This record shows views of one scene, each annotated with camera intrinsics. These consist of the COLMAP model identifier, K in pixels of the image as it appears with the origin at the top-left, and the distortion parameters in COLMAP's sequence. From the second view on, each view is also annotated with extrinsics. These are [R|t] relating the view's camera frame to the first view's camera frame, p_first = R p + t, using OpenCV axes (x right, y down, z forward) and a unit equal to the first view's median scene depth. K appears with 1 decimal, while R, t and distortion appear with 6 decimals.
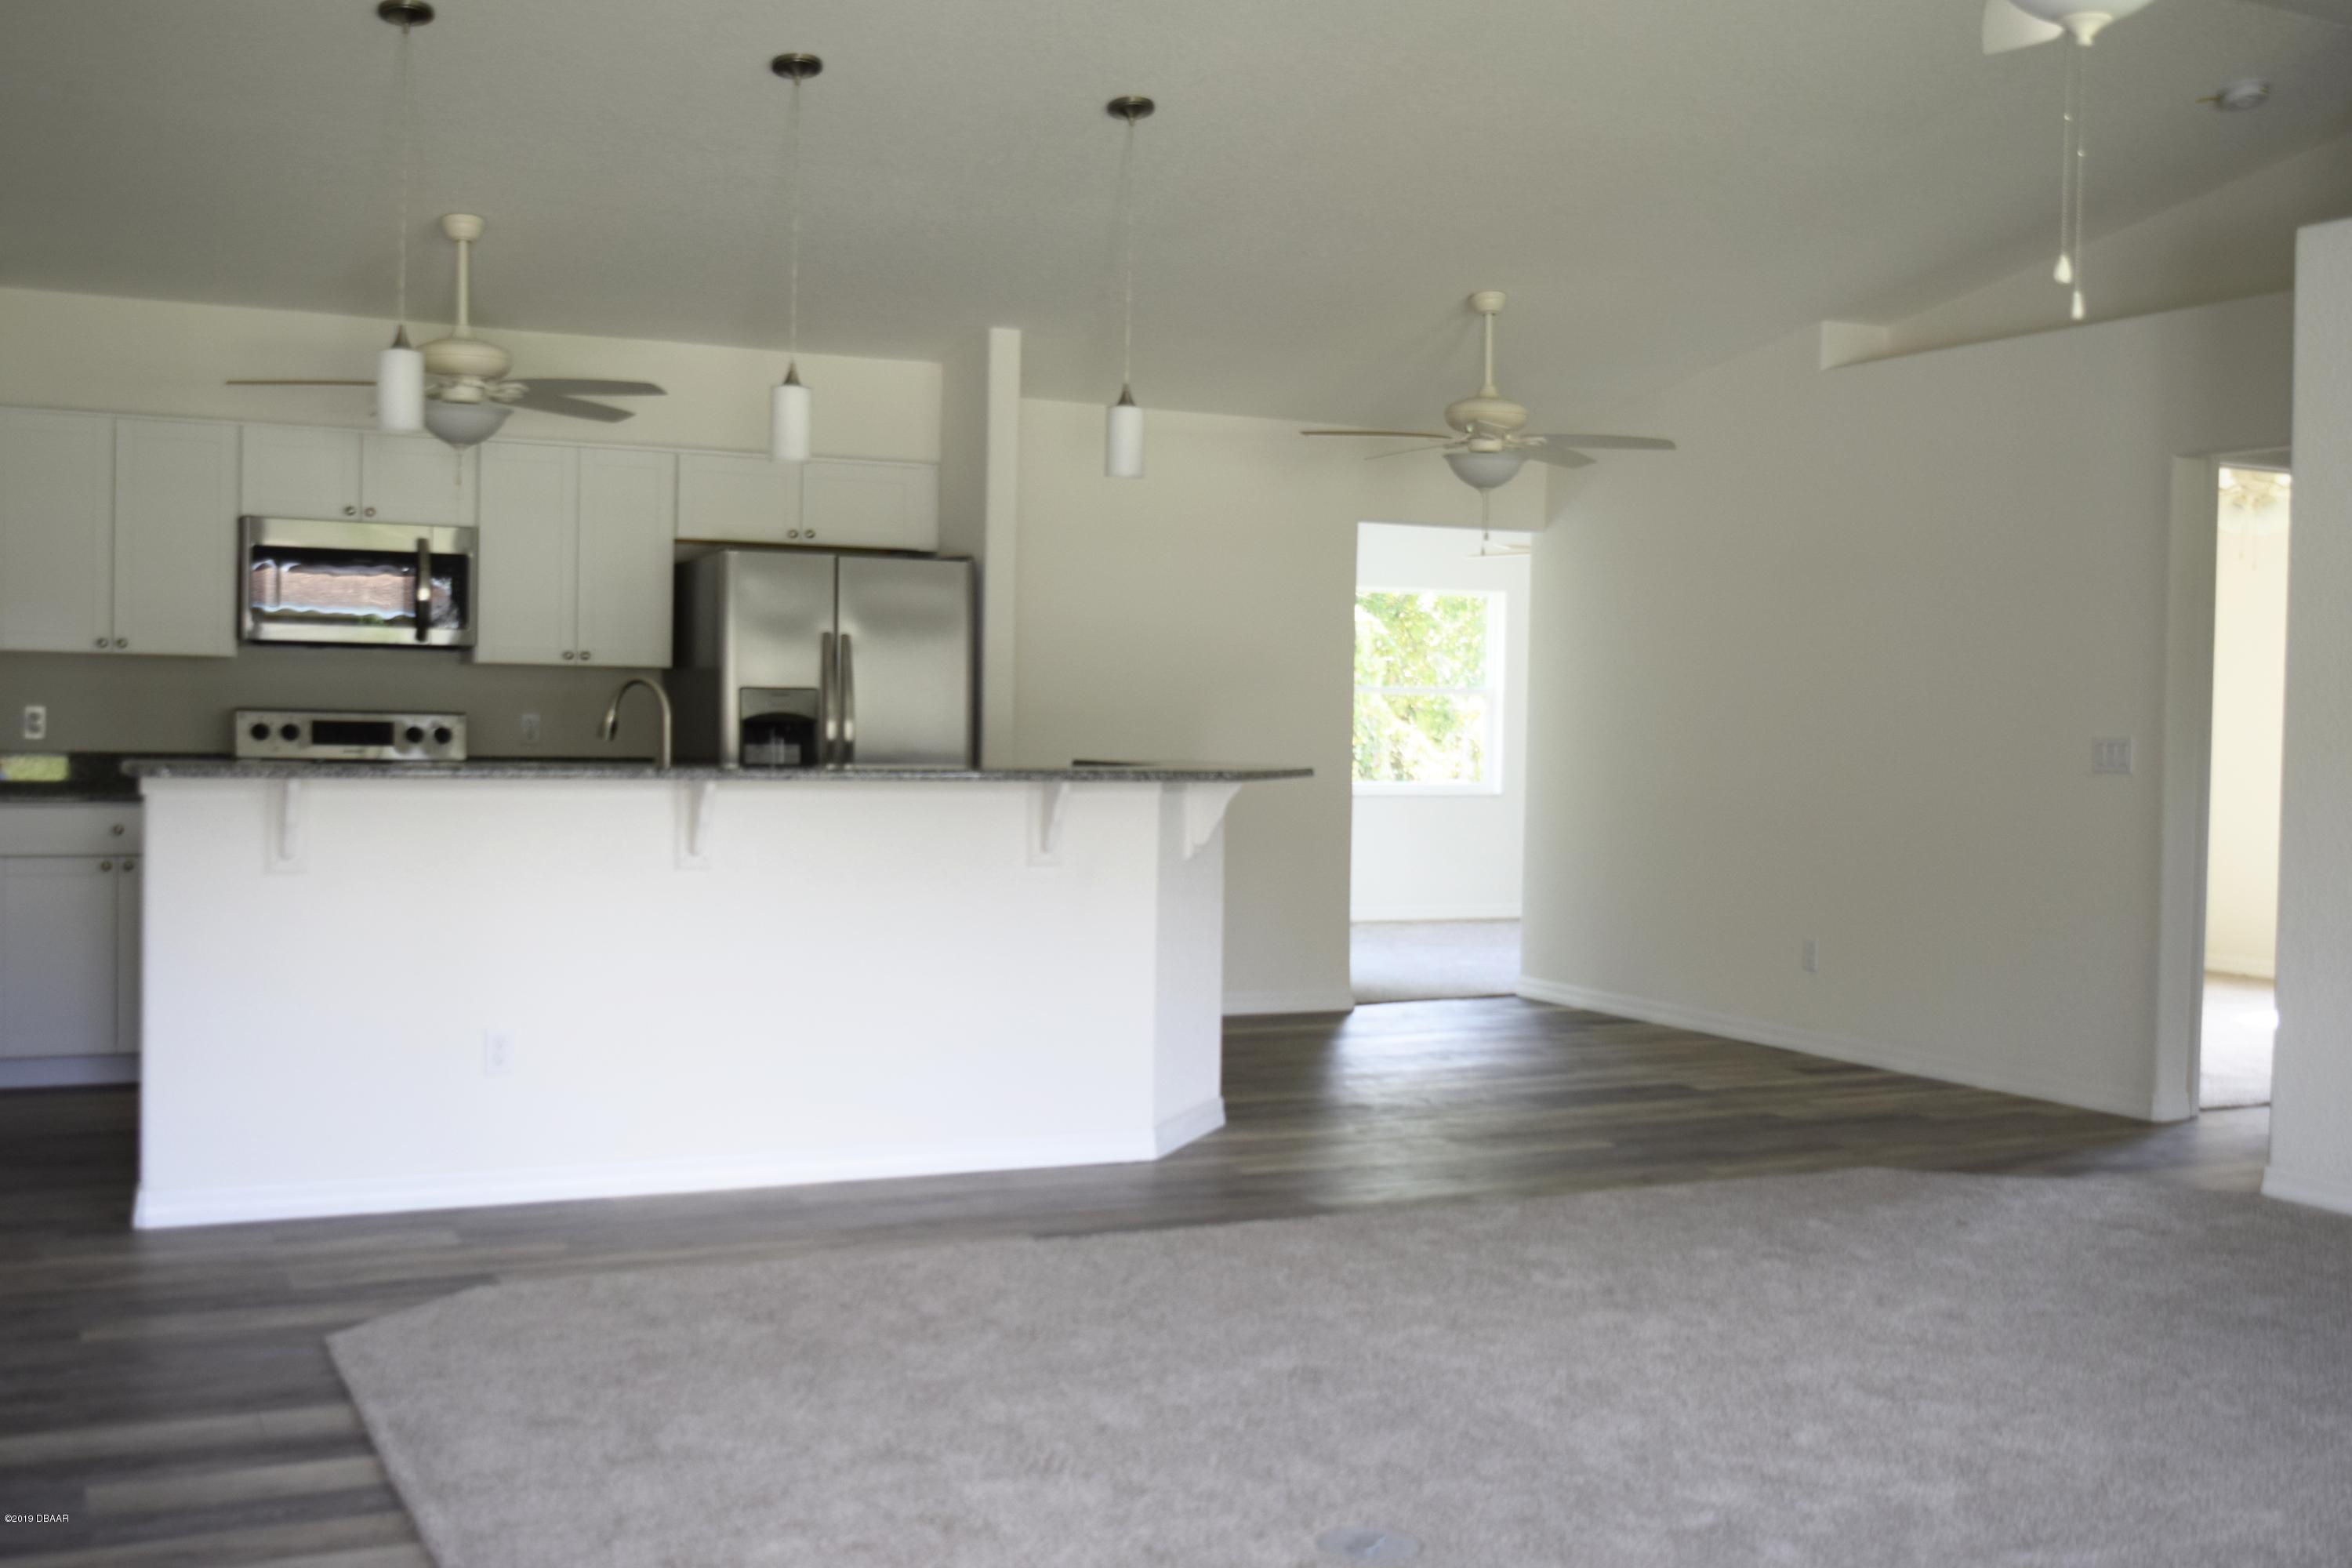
lens RADIAL K [[2362.0, 0, 1094.5], [0, 2362.0, 729.0], [0, 0, 1]] dist [-0.040052, 0.000000]
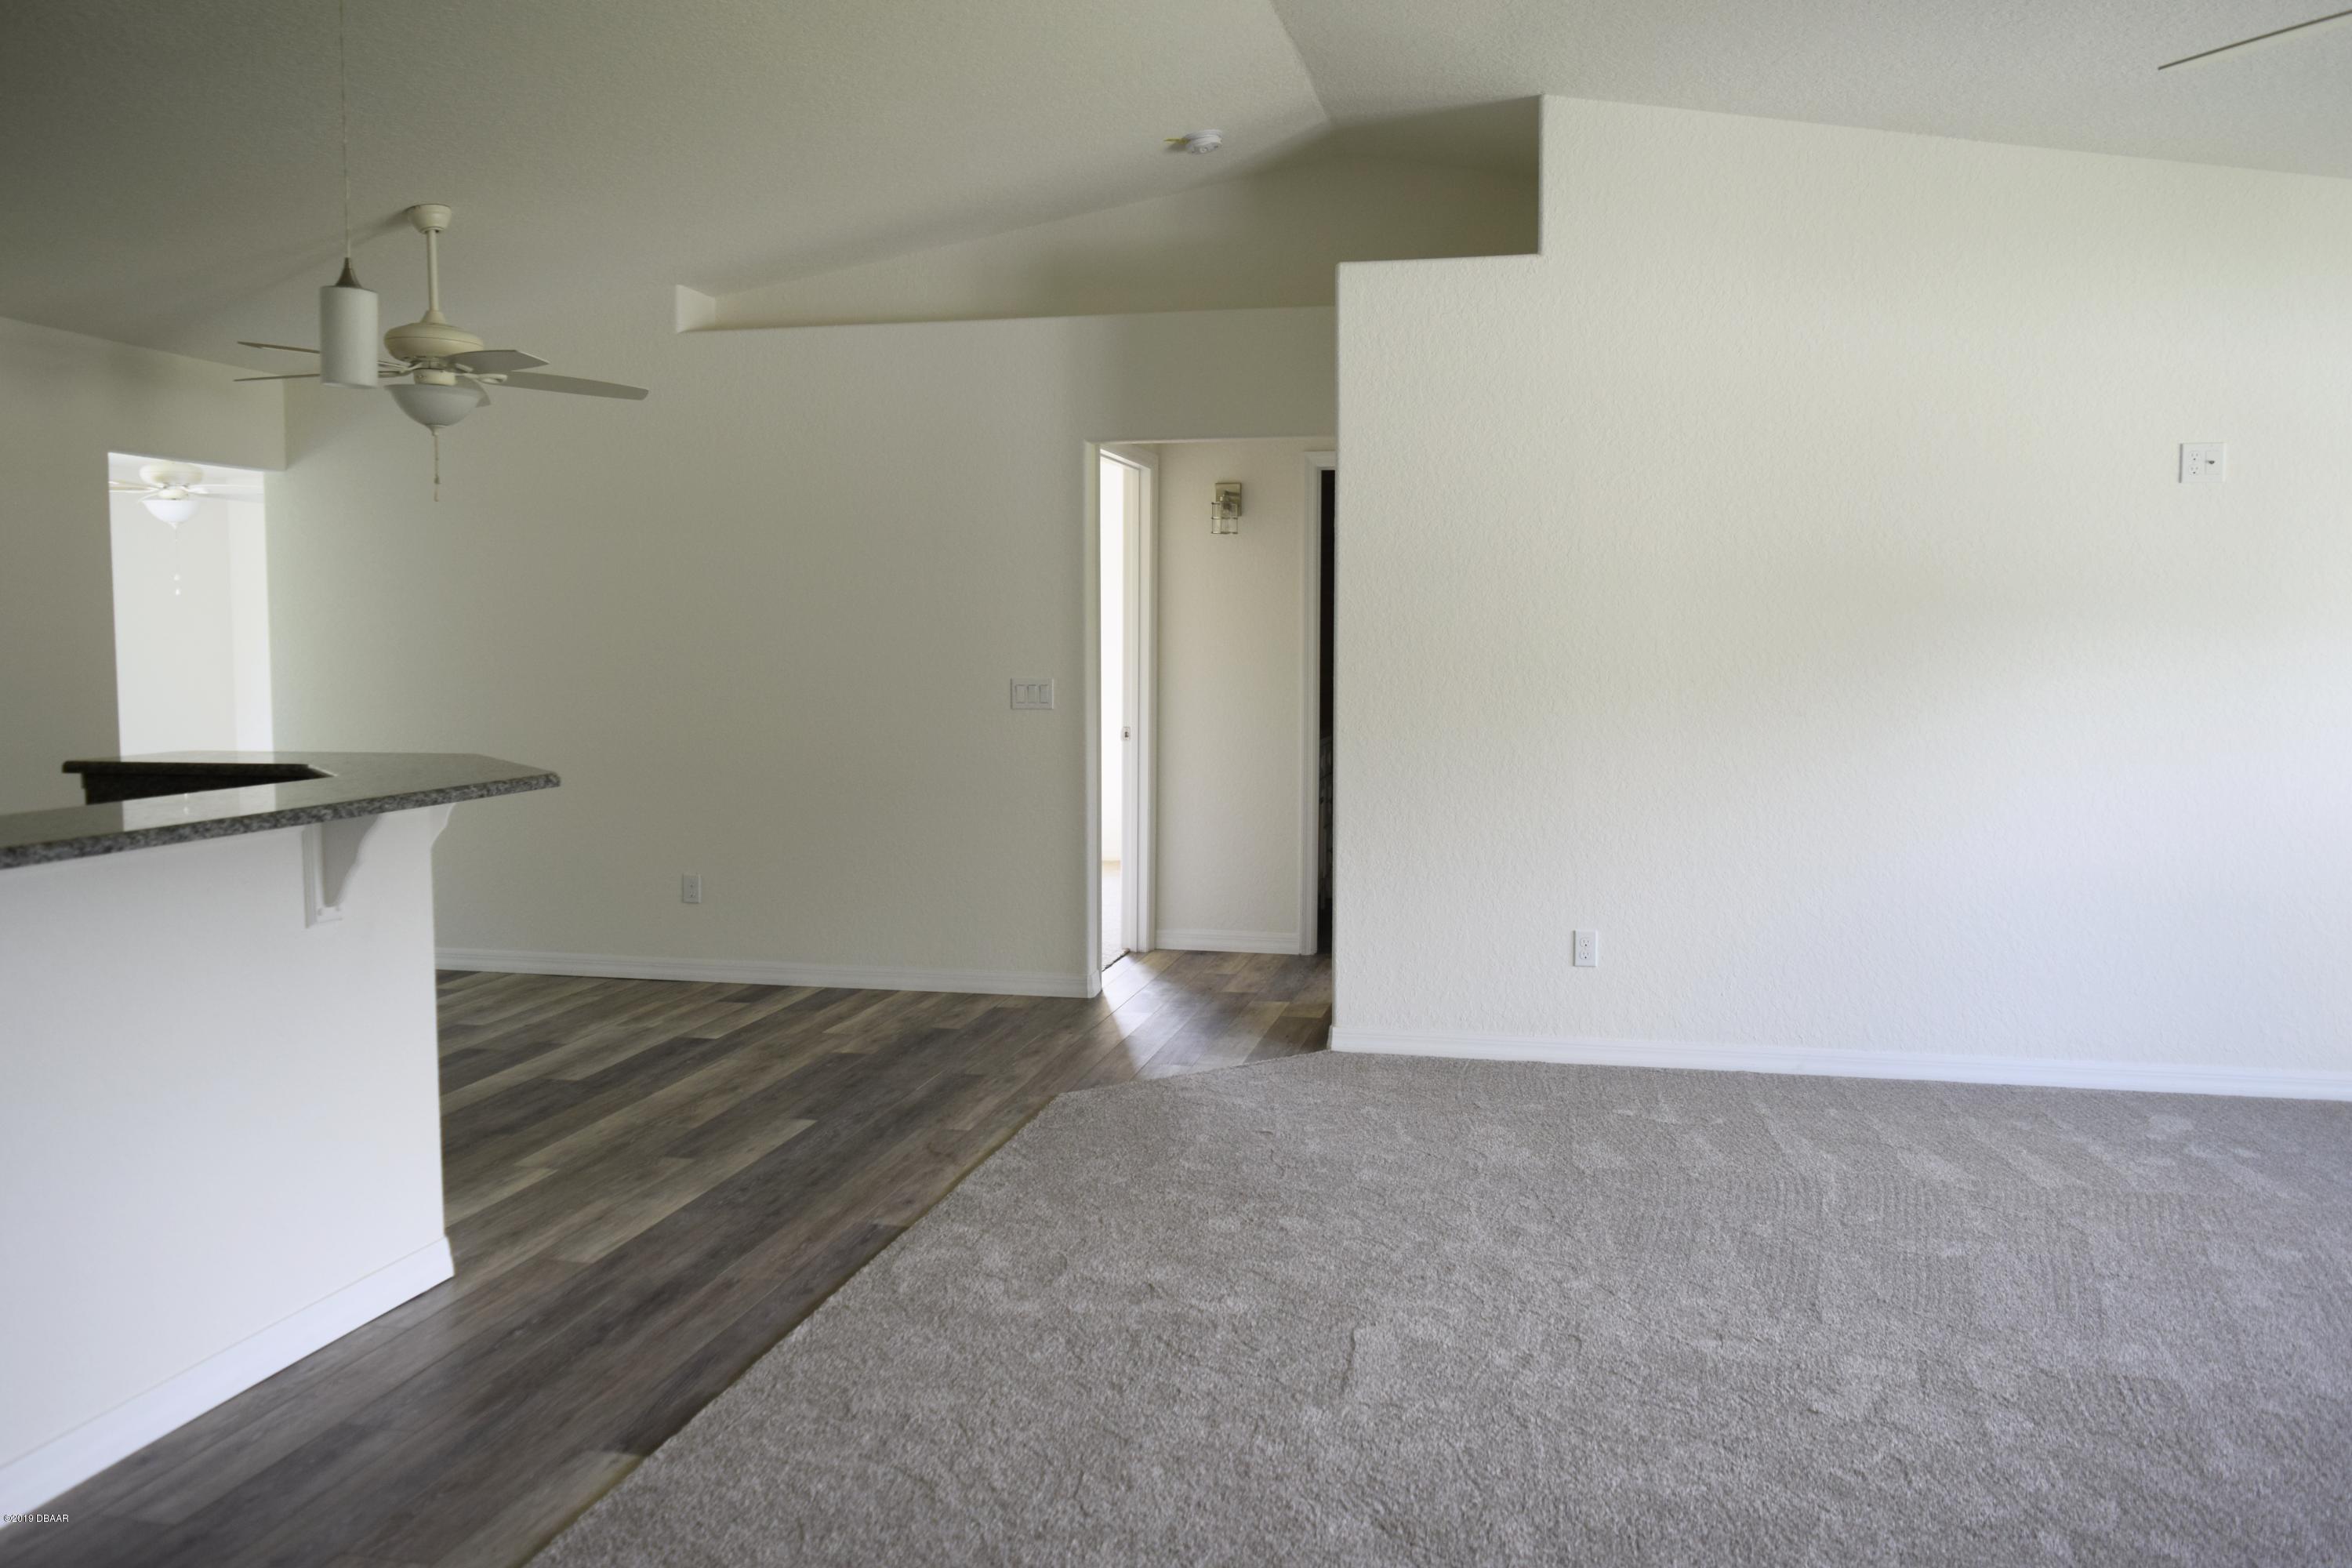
lens RADIAL K [[1830.7, 0, 1143.3], [0, 1830.7, 752.5], [0, 0, 1]] dist [-0.020264, 0.007962]
pose [[0.614340, -0.068746, 0.786041, -0.250268], [0.018630, 0.997183, 0.072652, -0.024878], [-0.788822, -0.029989, 0.613890, 0.385251]]
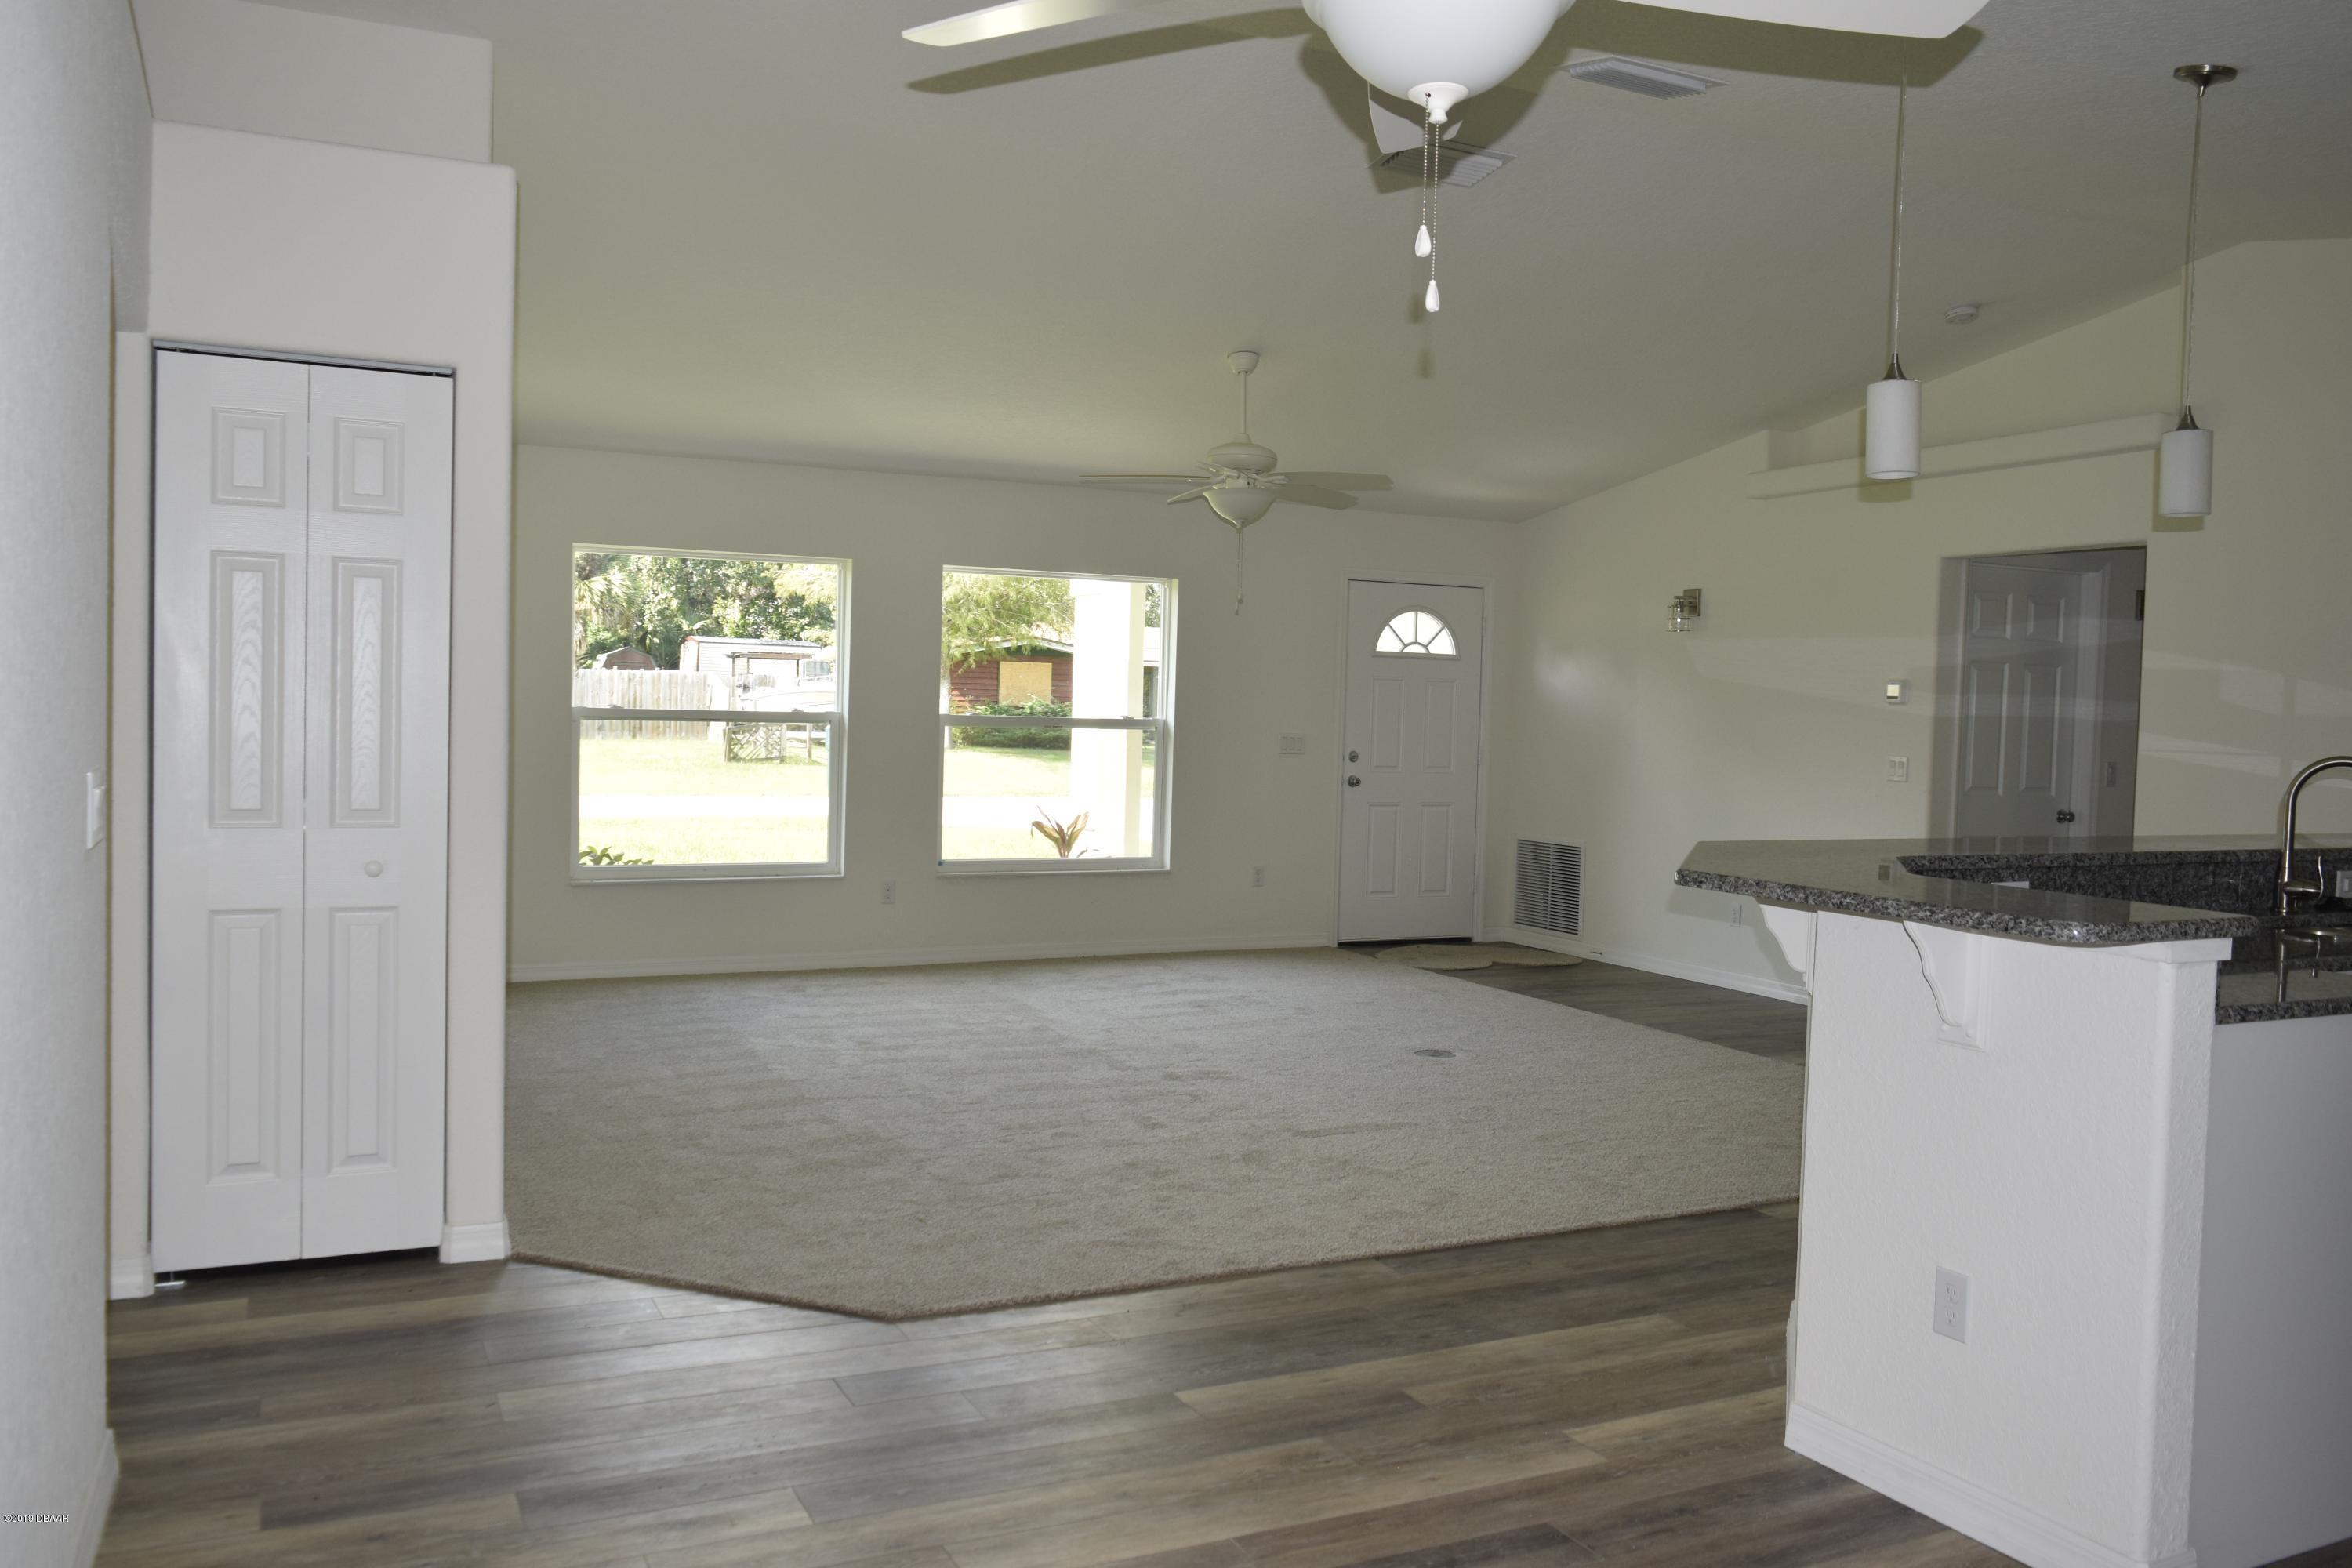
lens RADIAL K [[1830.7, 0, 1178.1], [0, 1830.7, 788.4], [0, 0, 1]] dist [-0.020264, 0.007962]
pose [[-0.997911, -0.053080, -0.036836, 0.227803], [-0.054735, 0.997465, 0.045472, -0.018965], [0.034329, 0.047393, -0.998286, 1.365859]]
